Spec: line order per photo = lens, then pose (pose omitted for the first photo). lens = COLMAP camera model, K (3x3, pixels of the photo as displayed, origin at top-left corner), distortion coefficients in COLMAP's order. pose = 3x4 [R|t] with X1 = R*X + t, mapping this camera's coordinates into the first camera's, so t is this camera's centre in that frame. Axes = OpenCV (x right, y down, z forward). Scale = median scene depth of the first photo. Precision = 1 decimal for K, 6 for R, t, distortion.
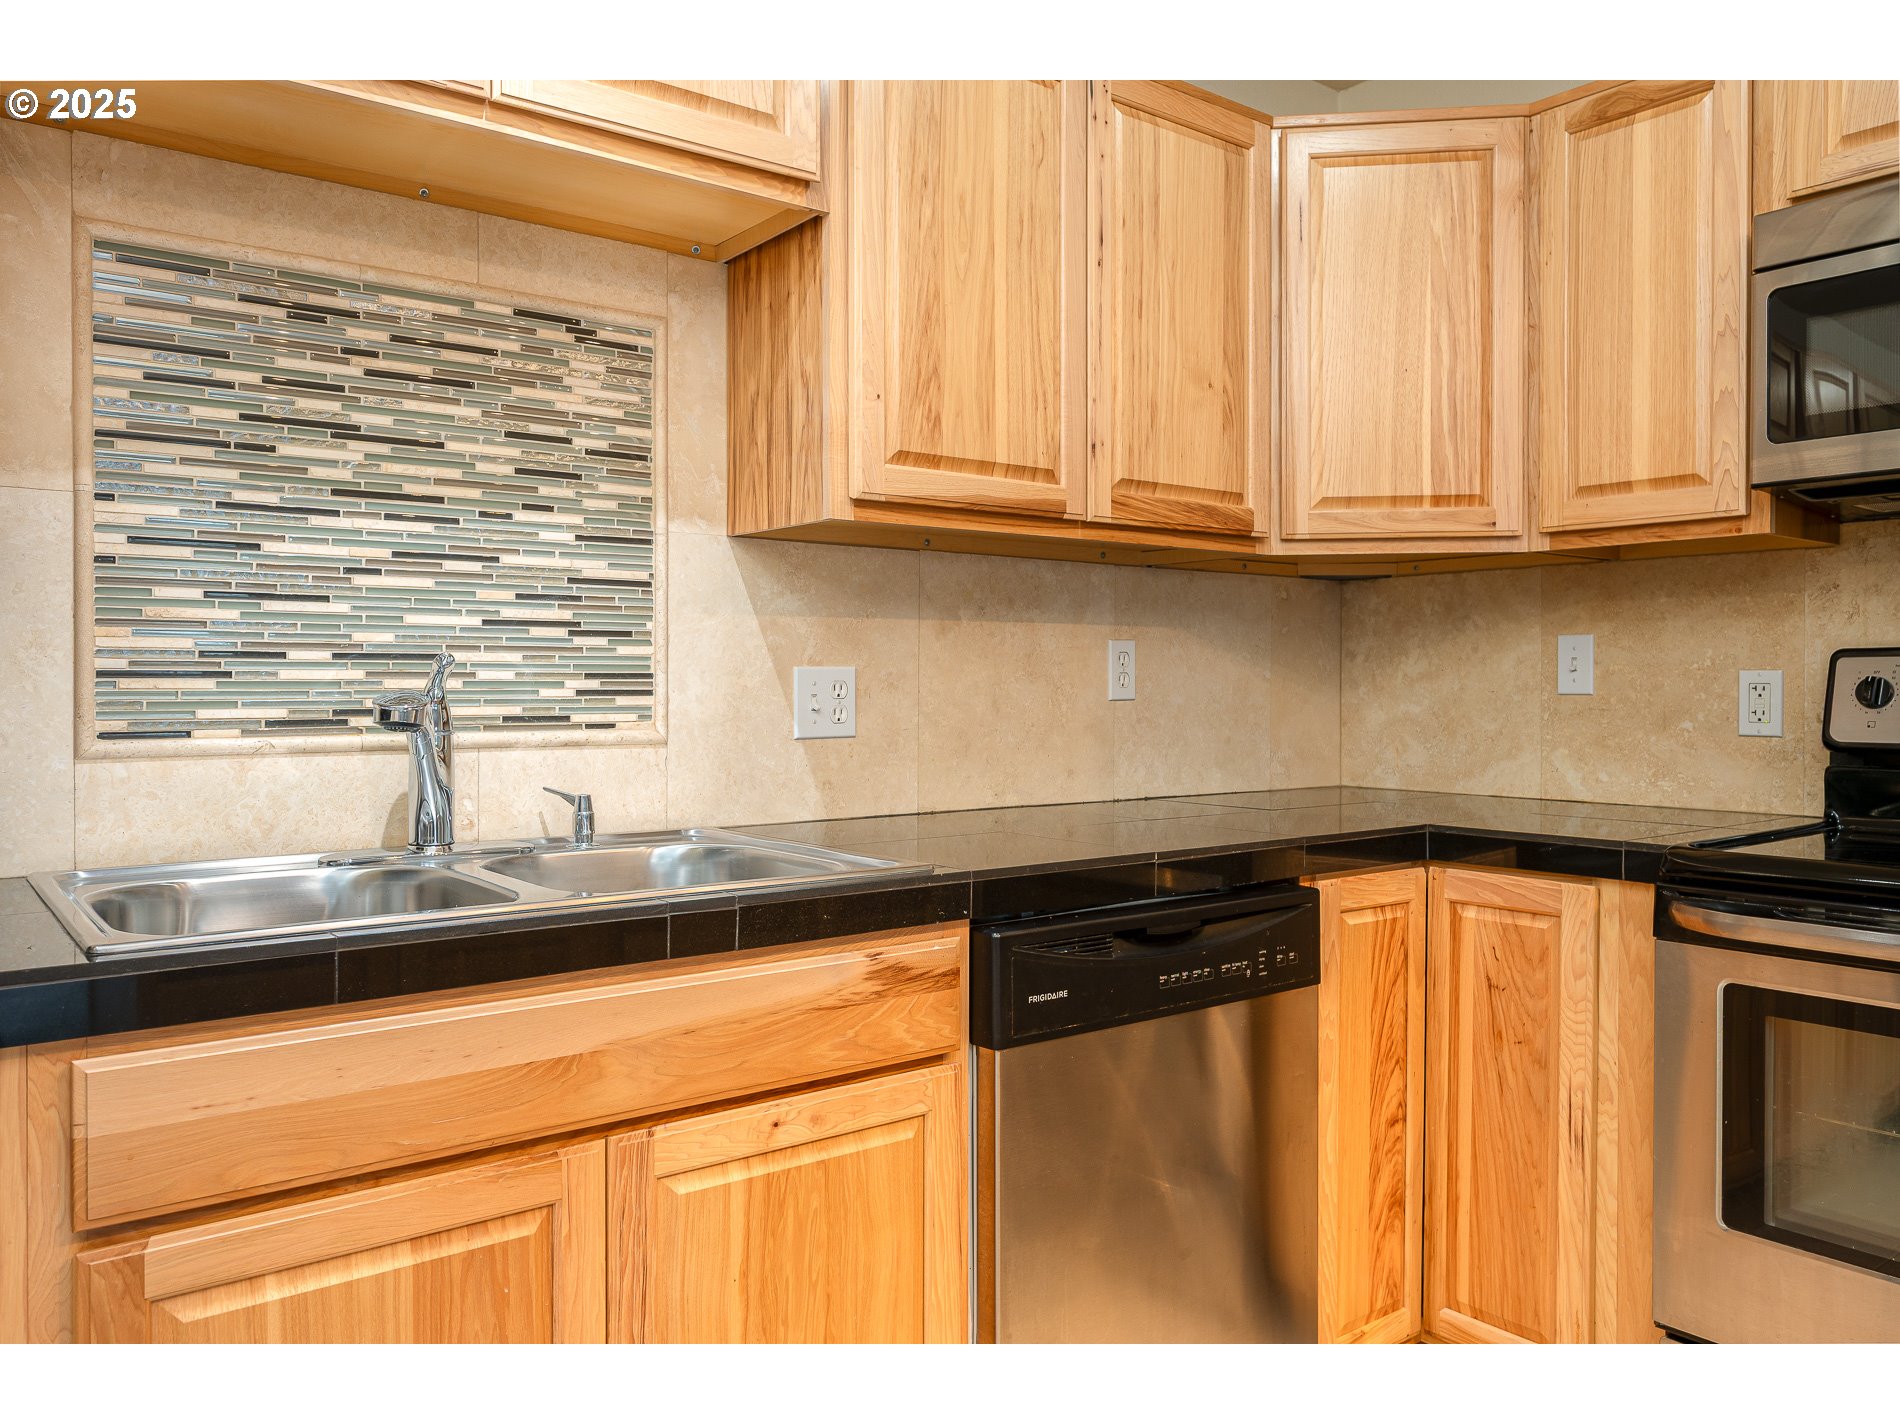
lens RADIAL K [[1372.8, 0, 950.8], [0, 1372.8, 697.6], [0, 0, 1]] dist [-0.002694, -0.000369]
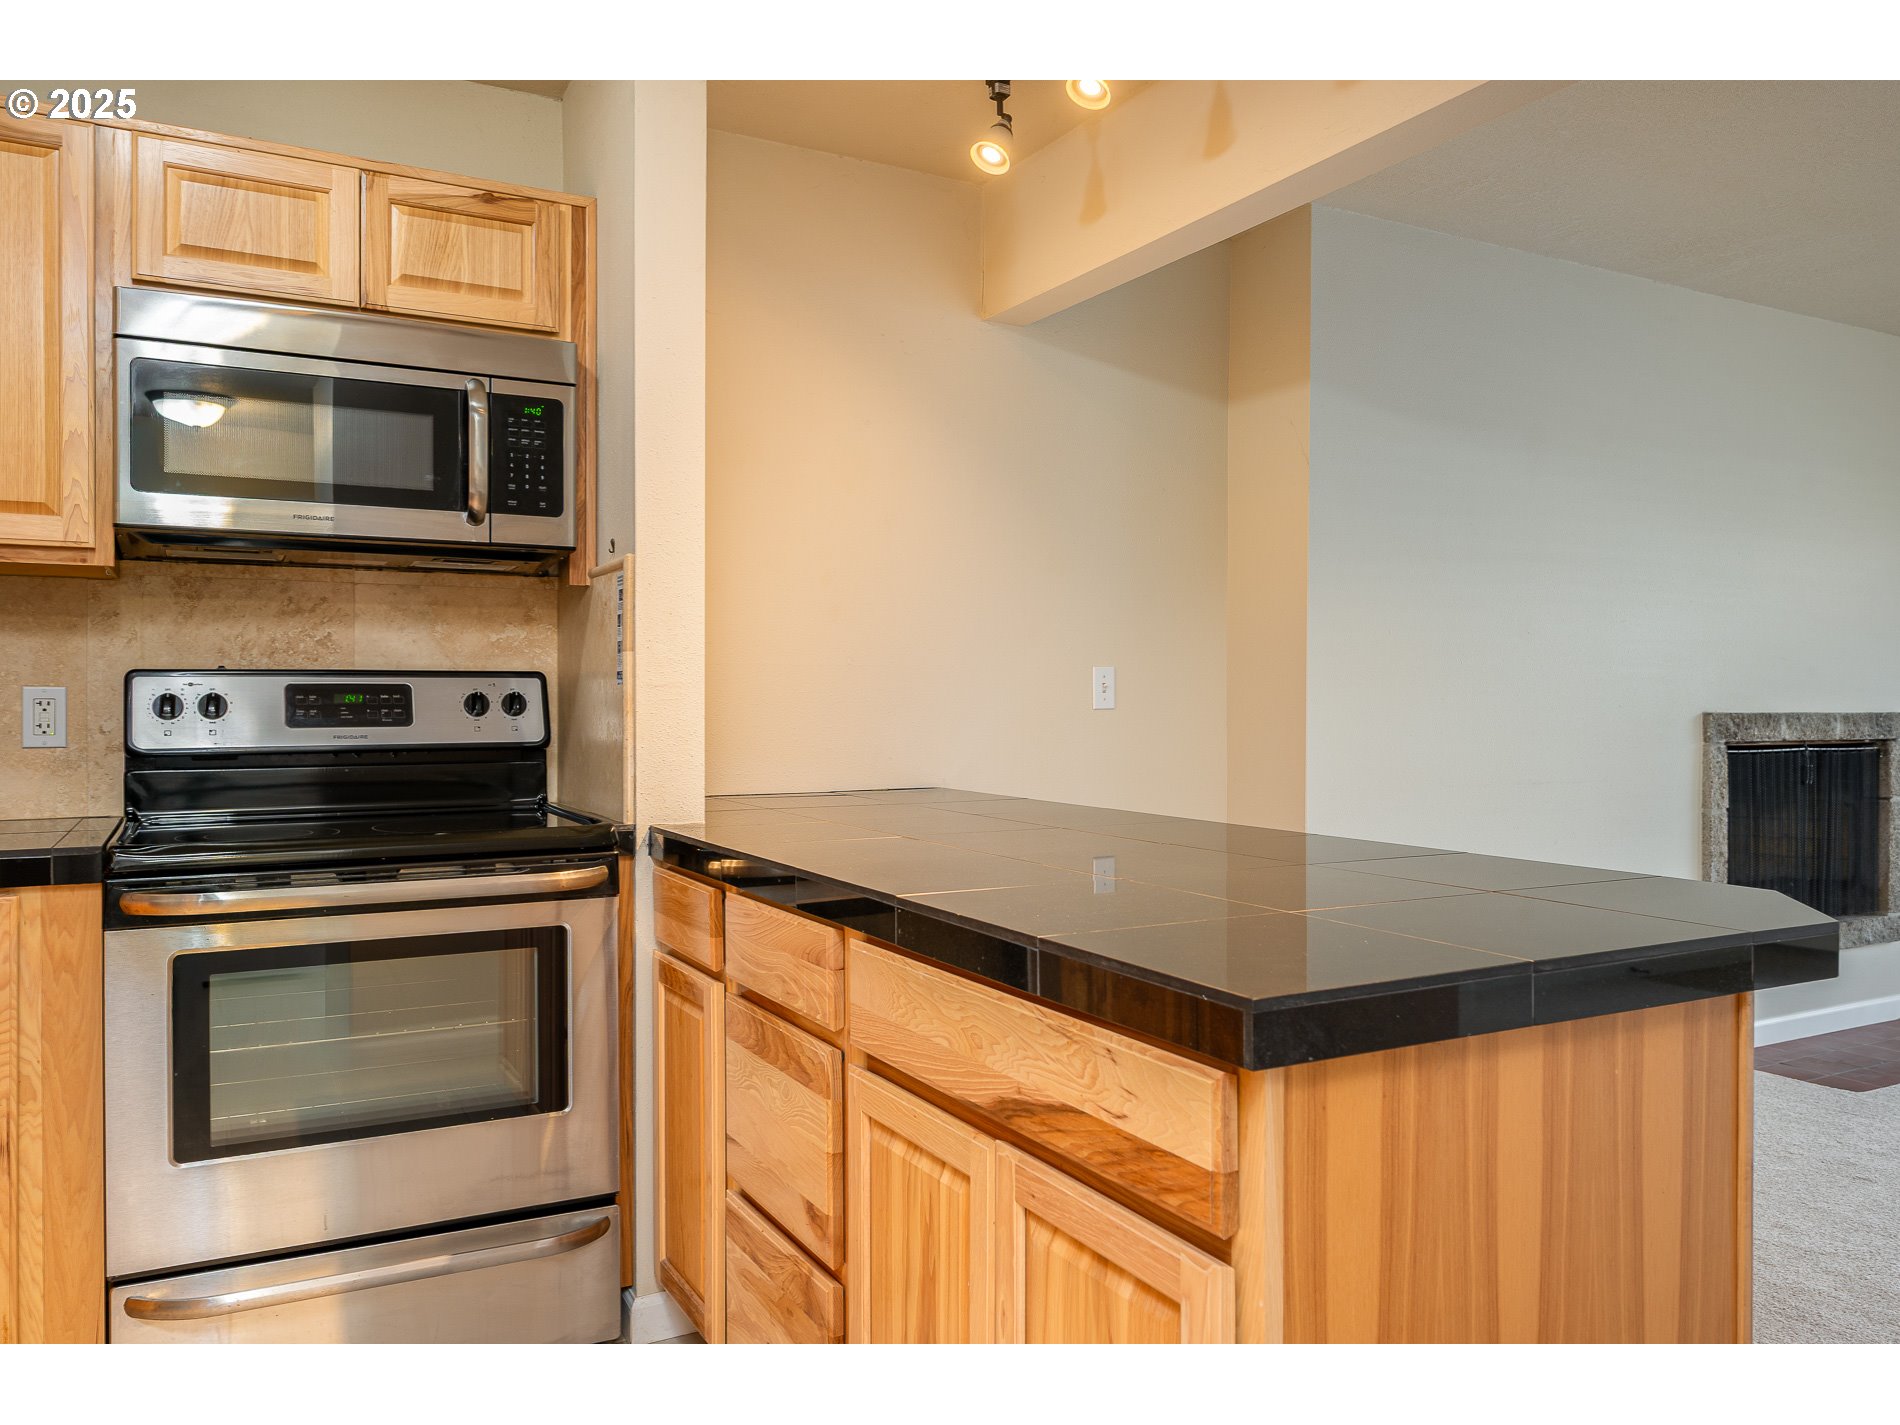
lens RADIAL K [[1383.1, 0, 969.1], [0, 1383.1, 709.4], [0, 0, 1]] dist [-0.001627, -0.002562]
pose [[0.165254, -0.007754, 0.986221, -0.438730], [0.008490, 0.999943, 0.006439, -0.003348], [-0.986214, 0.007309, 0.165310, 0.122976]]
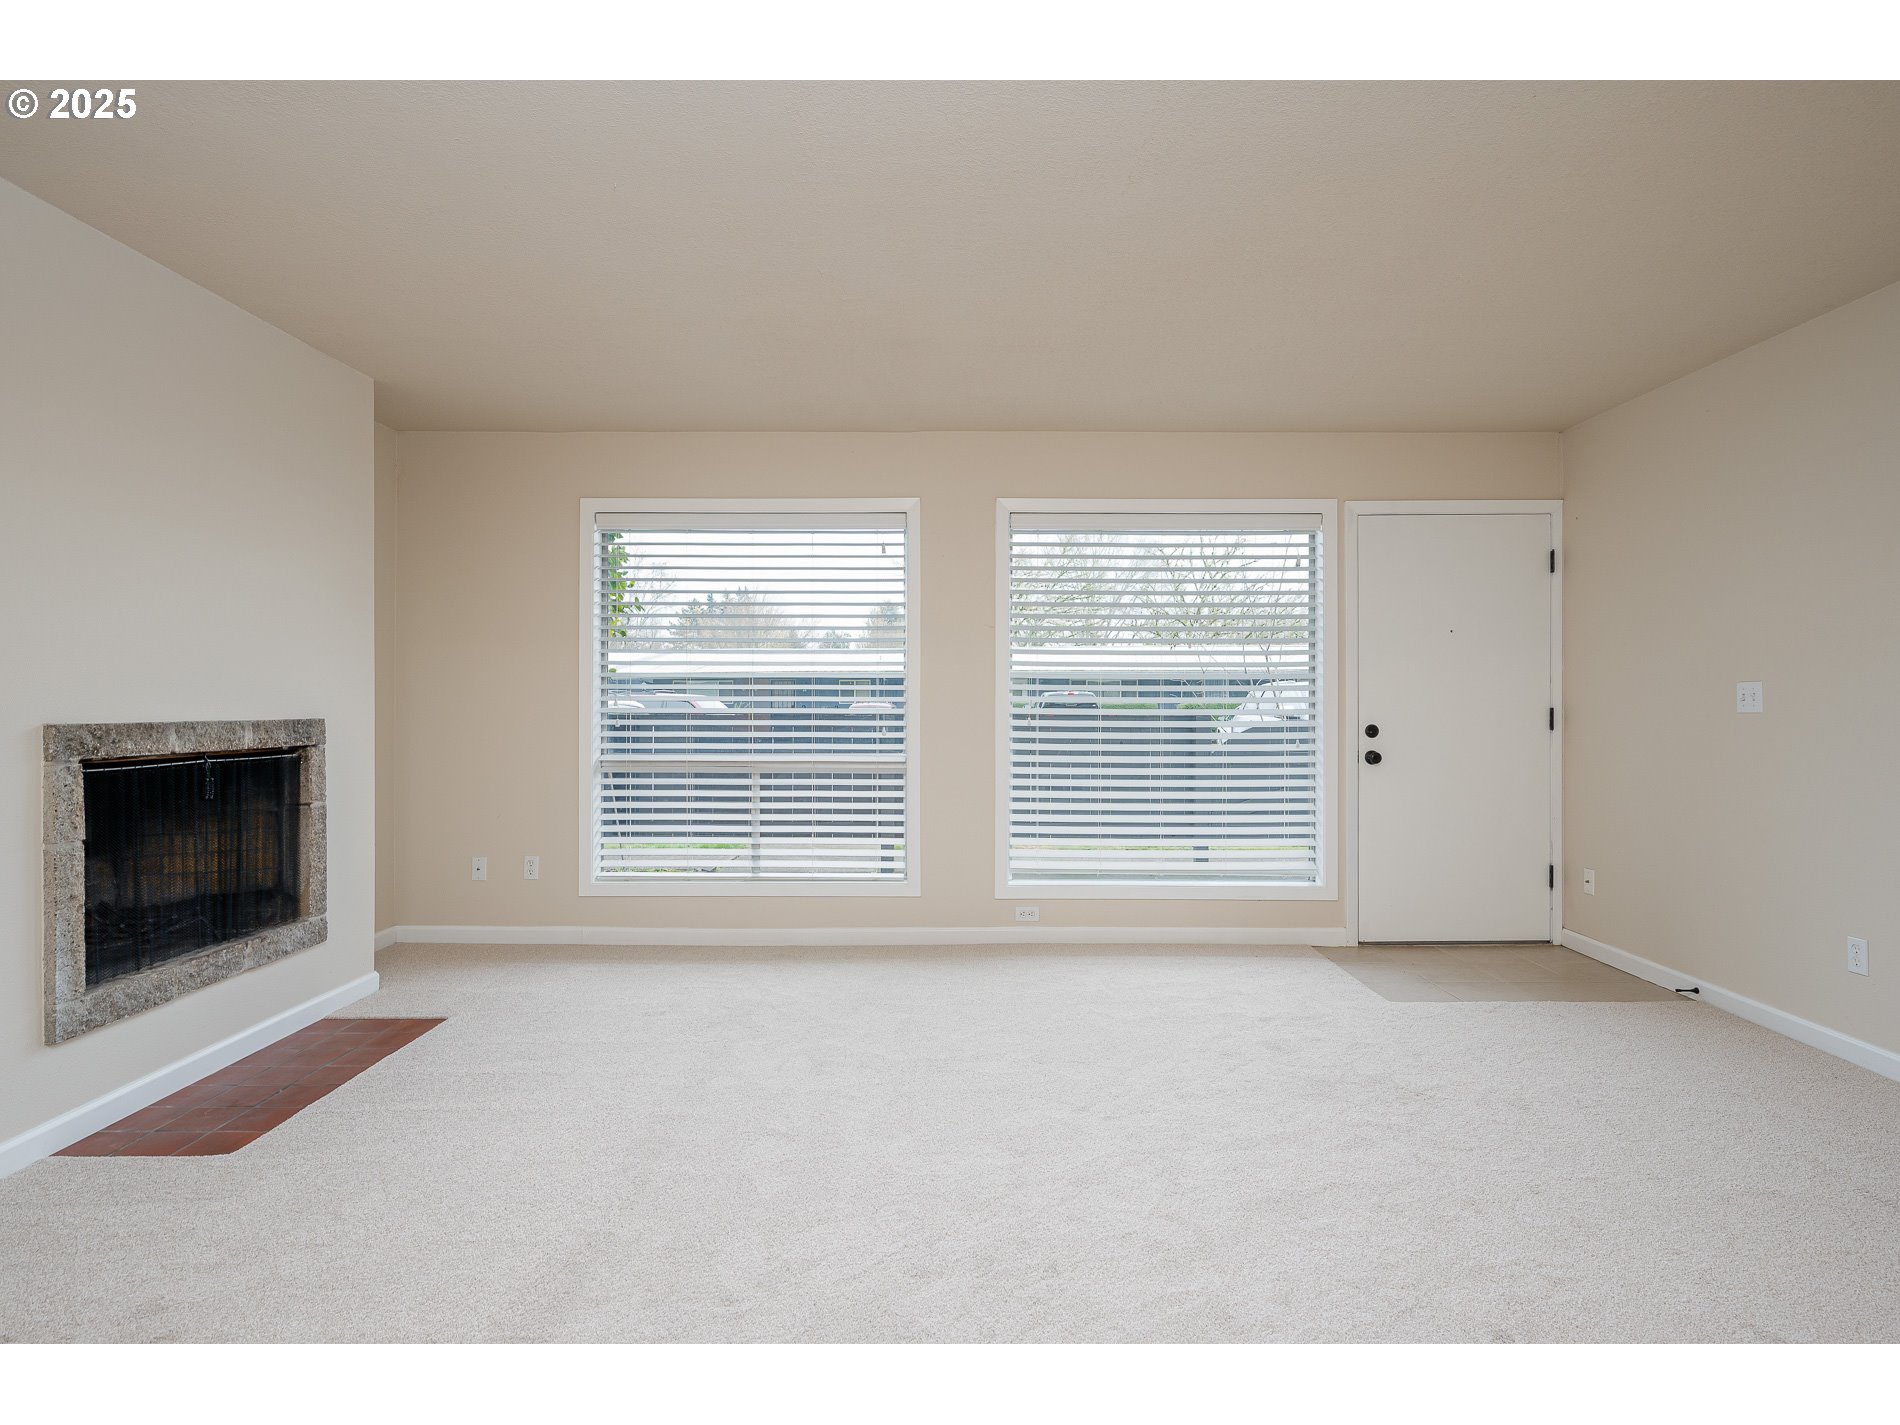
lens RADIAL K [[1011.7, 0, 955.4], [0, 1011.7, 707.1], [0, 0, 1]] dist [-0.004038, -0.001502]
pose [[-0.785149, -0.005159, 0.619286, 0.241196], [0.004590, 0.999889, 0.014149, -0.009365], [-0.619290, 0.013951, -0.785038, -0.394422]]
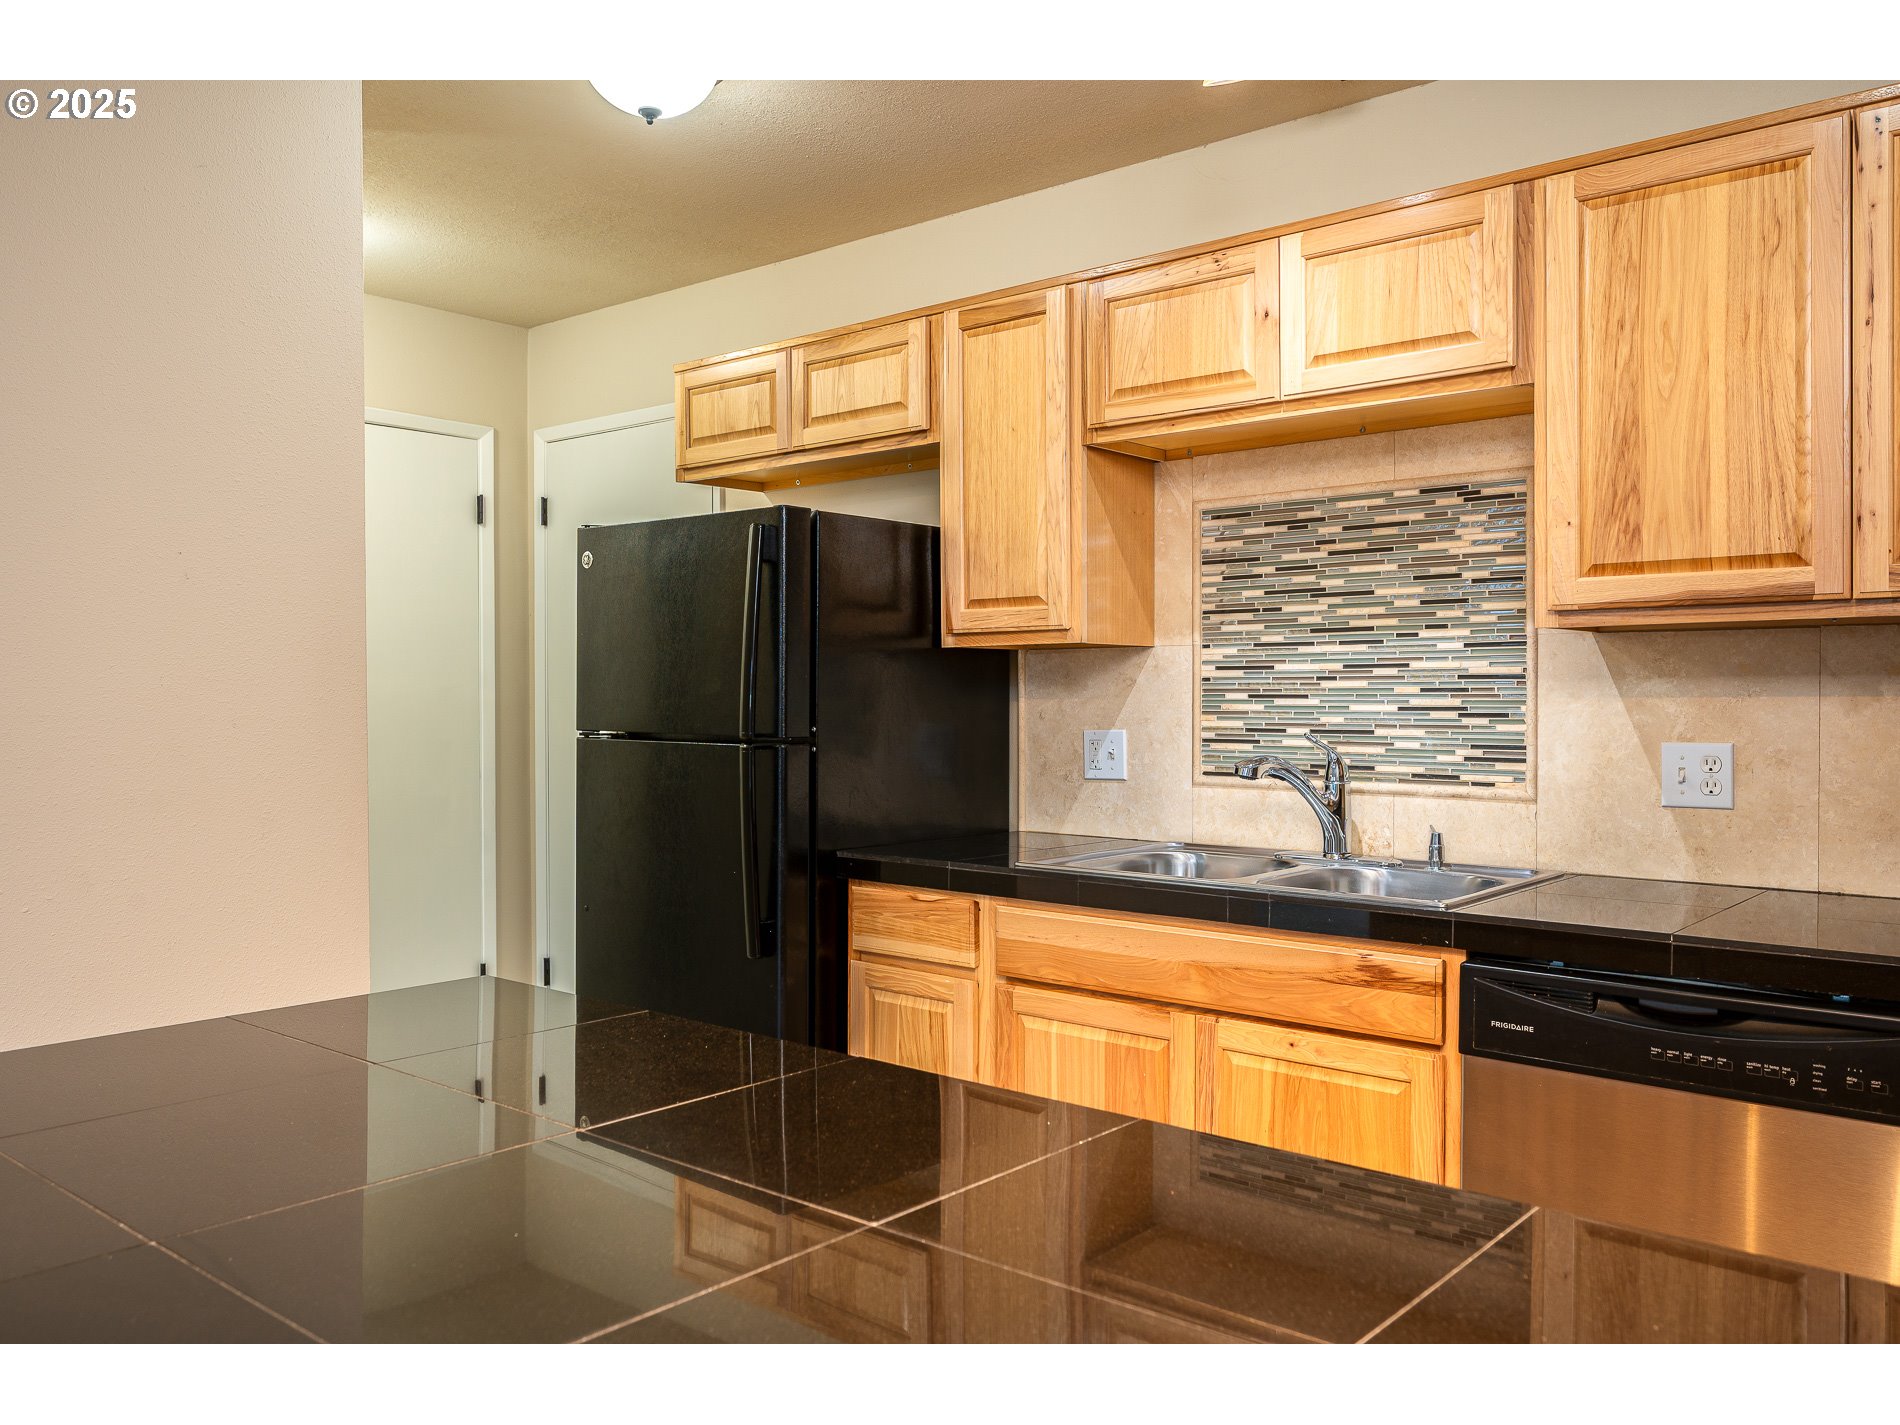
lens RADIAL K [[1480.6, 0, 950.0], [0, 1480.6, 712.5], [0, 0, 1]] dist [-0.007801, -0.002754]
pose [[0.198894, 0.012329, -0.979943, 1.059582], [-0.009167, 0.999901, 0.010720, -0.060410], [0.979978, 0.006851, 0.198988, 0.205217]]
